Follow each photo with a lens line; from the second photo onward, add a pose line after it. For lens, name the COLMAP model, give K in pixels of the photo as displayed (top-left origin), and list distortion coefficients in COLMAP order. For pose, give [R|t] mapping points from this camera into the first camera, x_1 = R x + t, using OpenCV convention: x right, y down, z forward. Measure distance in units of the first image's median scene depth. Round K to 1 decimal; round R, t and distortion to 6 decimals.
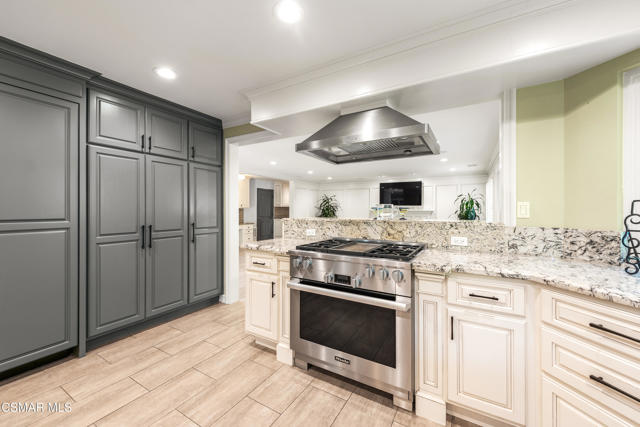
lens RADIAL K [[253.5, 0, 320.1], [0, 253.5, 210.5], [0, 0, 1]] dist [0.010909, -0.002134]
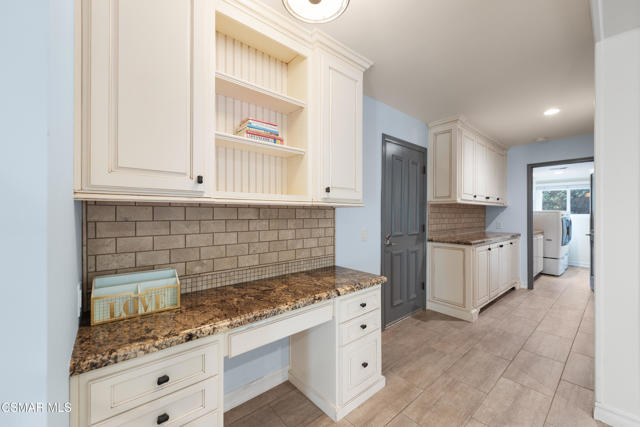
lens RADIAL K [[253.5, 0, 320.6], [0, 253.5, 214.4], [0, 0, 1]] dist [0.010909, -0.002134]
pose [[0.949777, 0.003784, -0.312906, -0.885479], [-0.003855, 0.999992, 0.000393, -0.002681], [0.312905, 0.000833, 0.949784, 2.830905]]
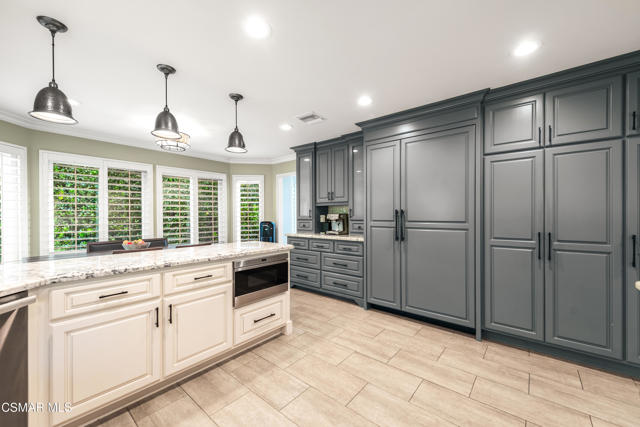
lens RADIAL K [[253.5, 0, 325.0], [0, 253.5, 217.6], [0, 0, 1]] dist [0.010909, -0.002134]
pose [[-0.148247, 0.010787, -0.988892, 0.276362], [0.000880, 0.999942, 0.010775, -0.001203], [0.988950, 0.000727, -0.148248, 0.420976]]
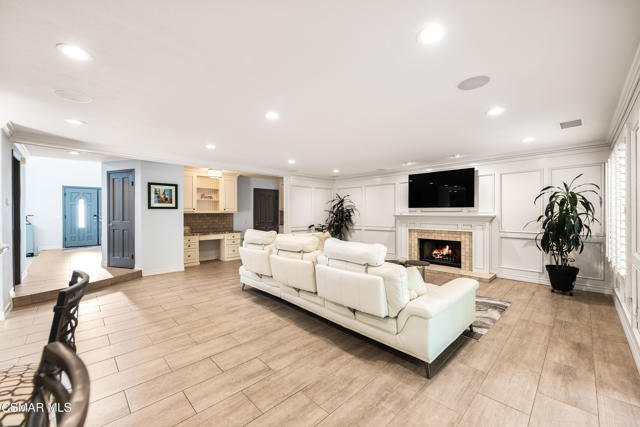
lens RADIAL K [[253.5, 0, 320.9], [0, 253.5, 213.2], [0, 0, 1]] dist [0.010909, -0.002134]
pose [[0.966229, -0.004403, -0.257646, 0.672867], [0.003312, 0.999984, -0.004669, -0.010733], [0.257663, 0.003658, 0.966228, 1.040444]]
